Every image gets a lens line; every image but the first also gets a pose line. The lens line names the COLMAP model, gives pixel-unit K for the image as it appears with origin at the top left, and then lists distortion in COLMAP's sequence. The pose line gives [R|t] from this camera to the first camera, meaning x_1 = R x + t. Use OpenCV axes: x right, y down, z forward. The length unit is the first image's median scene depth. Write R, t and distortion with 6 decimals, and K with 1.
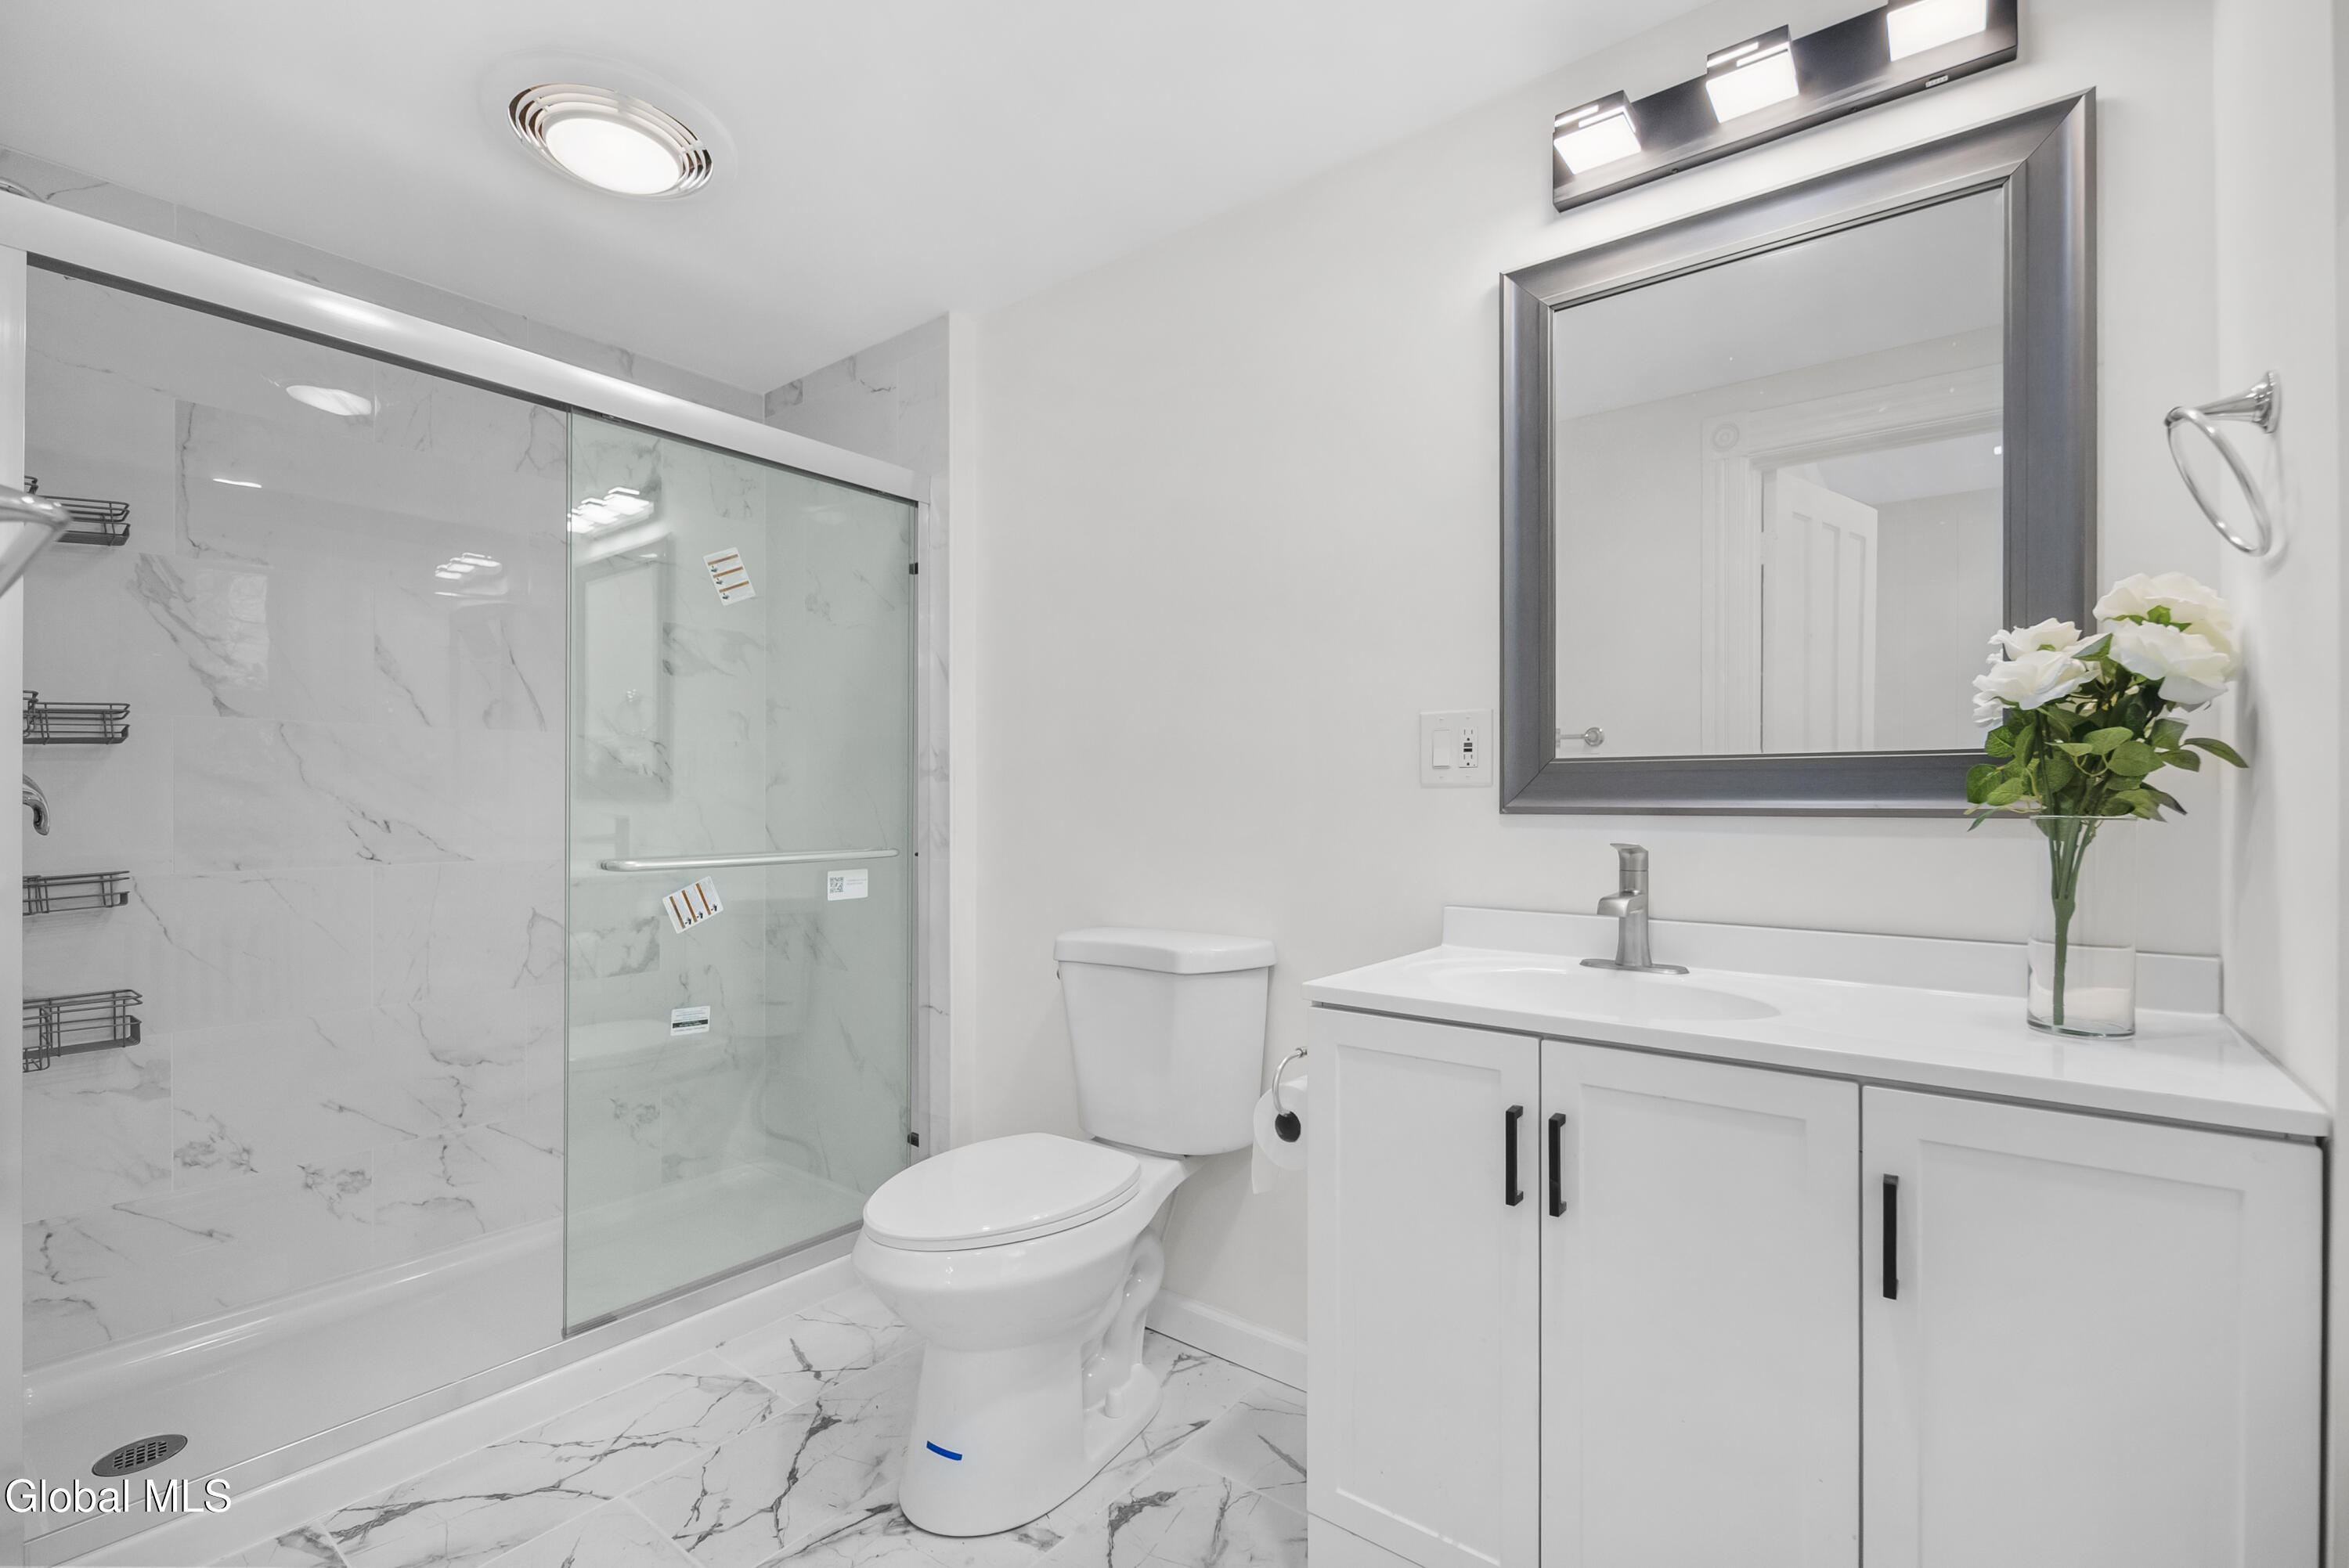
lens RADIAL K [[1041.0, 0, 1194.2], [0, 1041.0, 795.8], [0, 0, 1]] dist [0.002310, -0.002575]
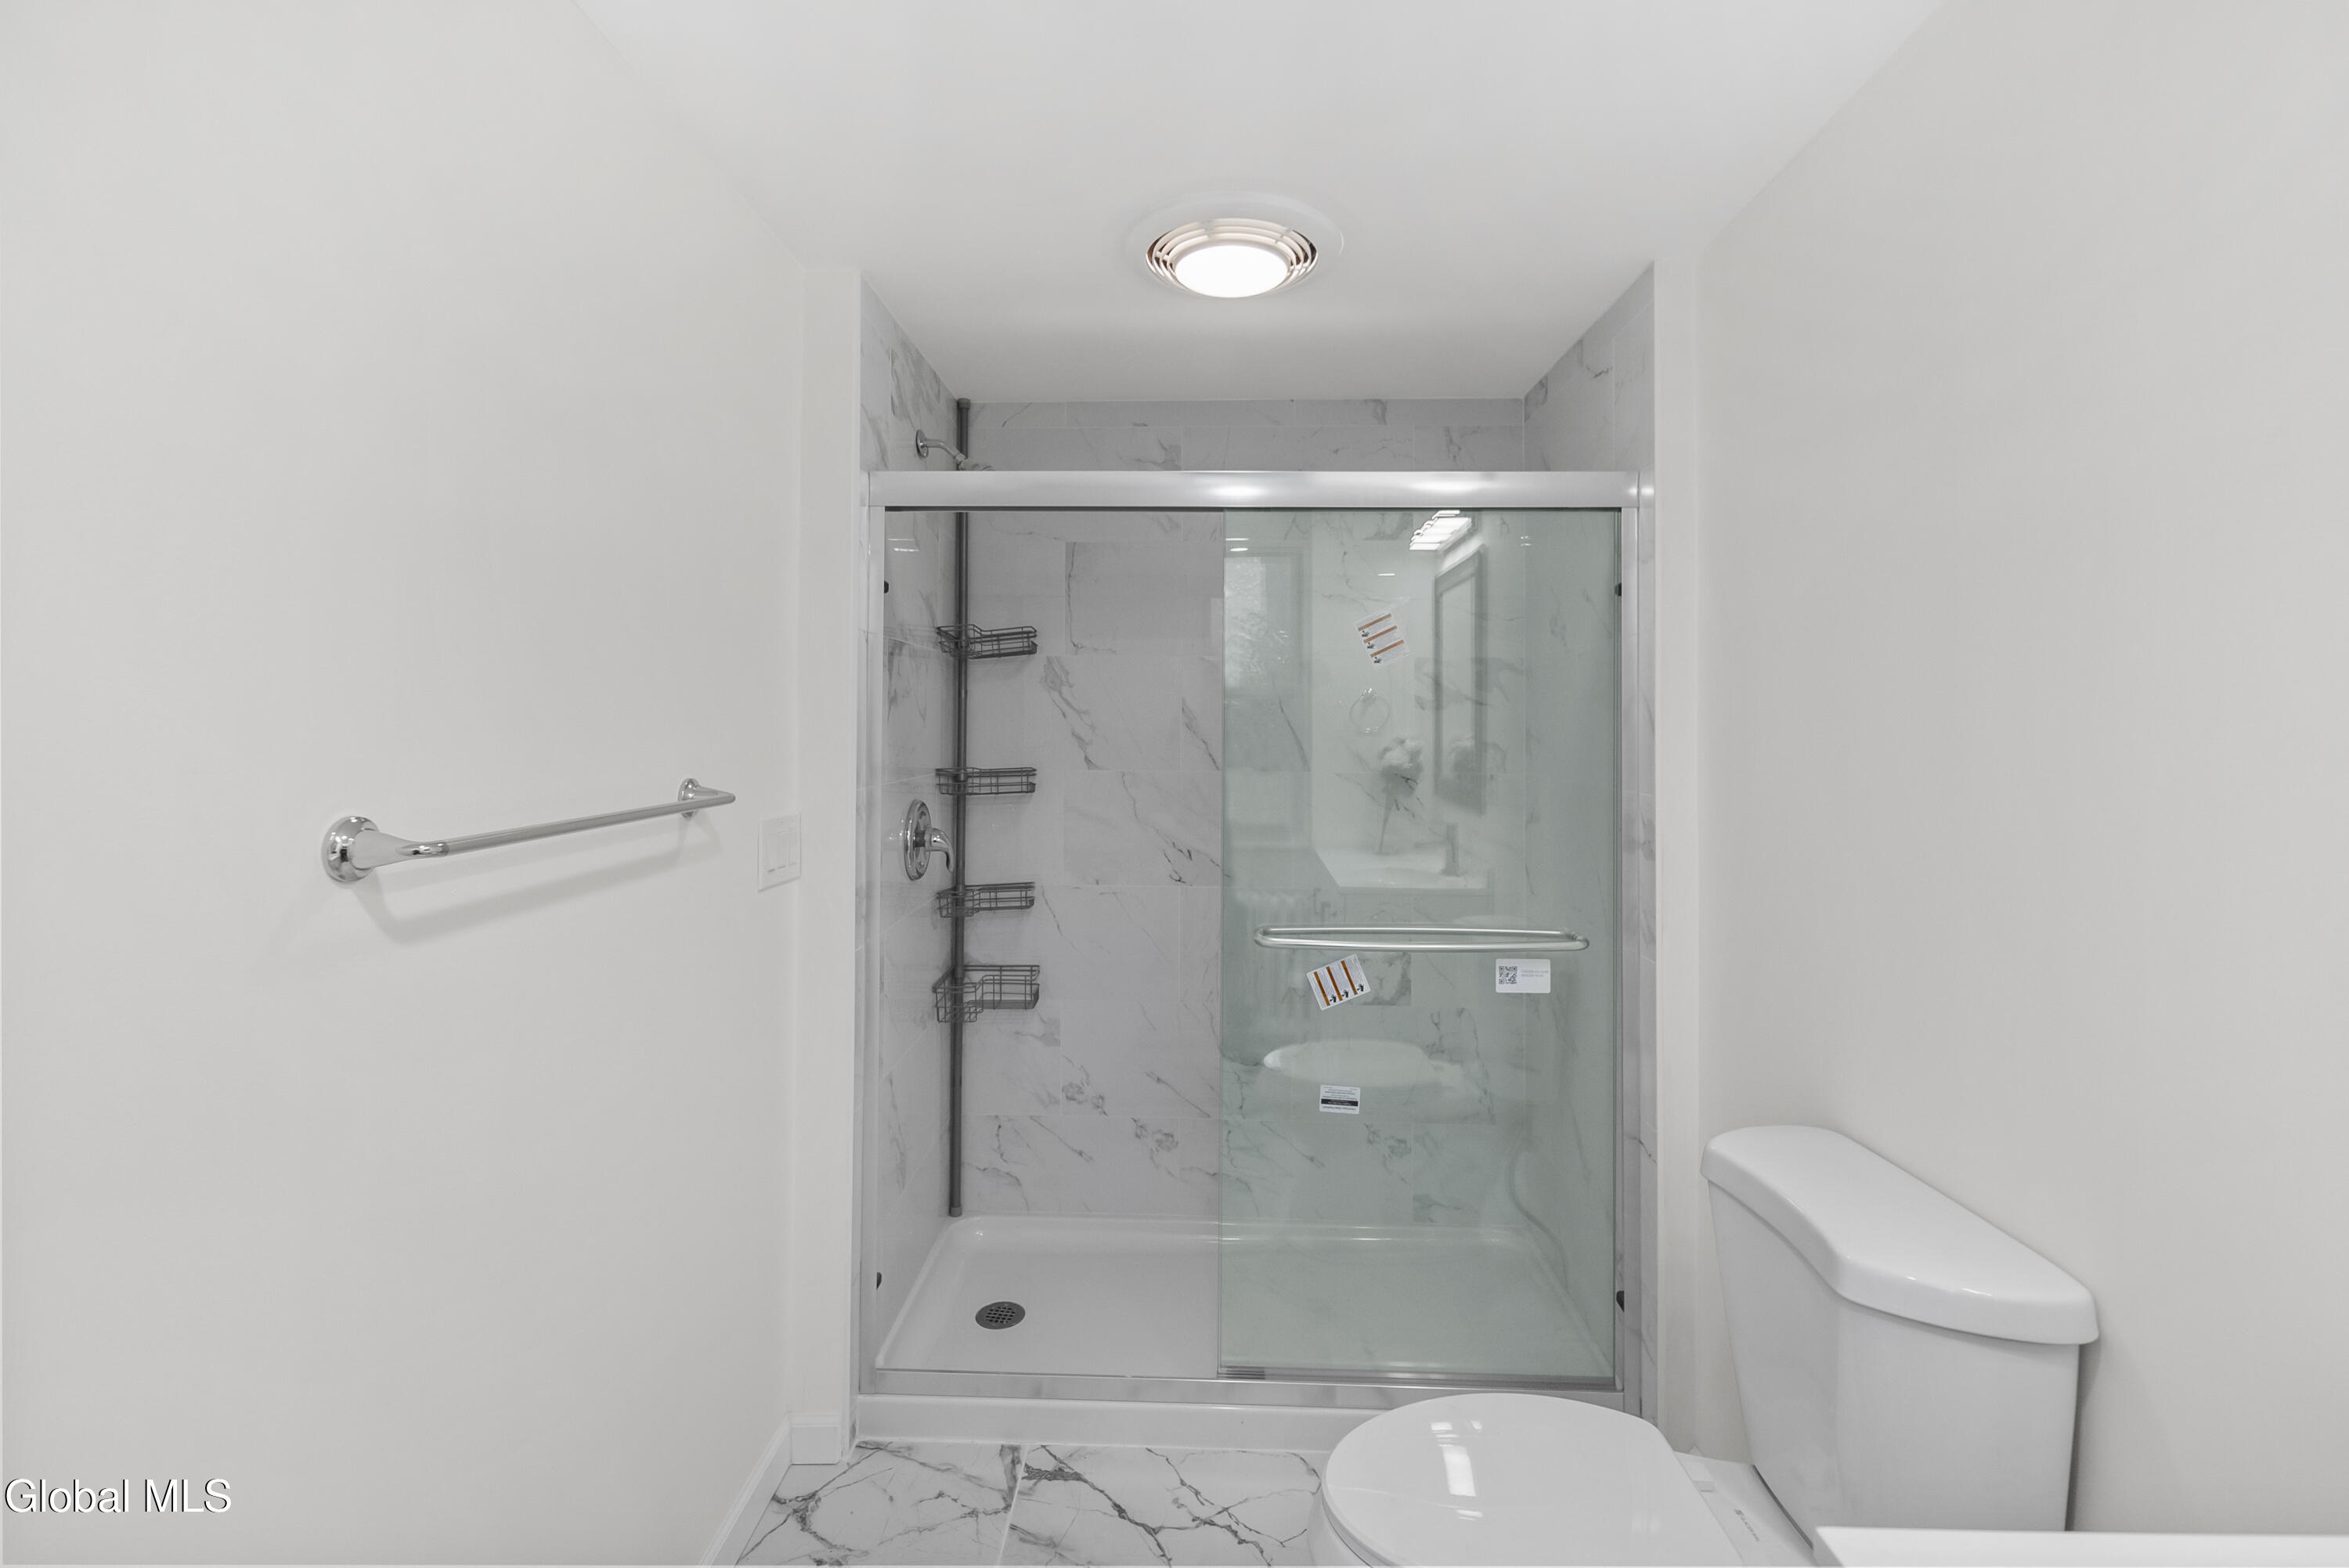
lens RADIAL K [[1041.0, 0, 1187.3], [0, 1041.0, 699.5], [0, 0, 1]] dist [0.002310, -0.002575]
pose [[0.580035, -0.009489, -0.814536, 0.234394], [-0.003934, 0.999888, -0.014450, -0.145844], [0.814582, 0.011586, 0.579933, 0.314744]]
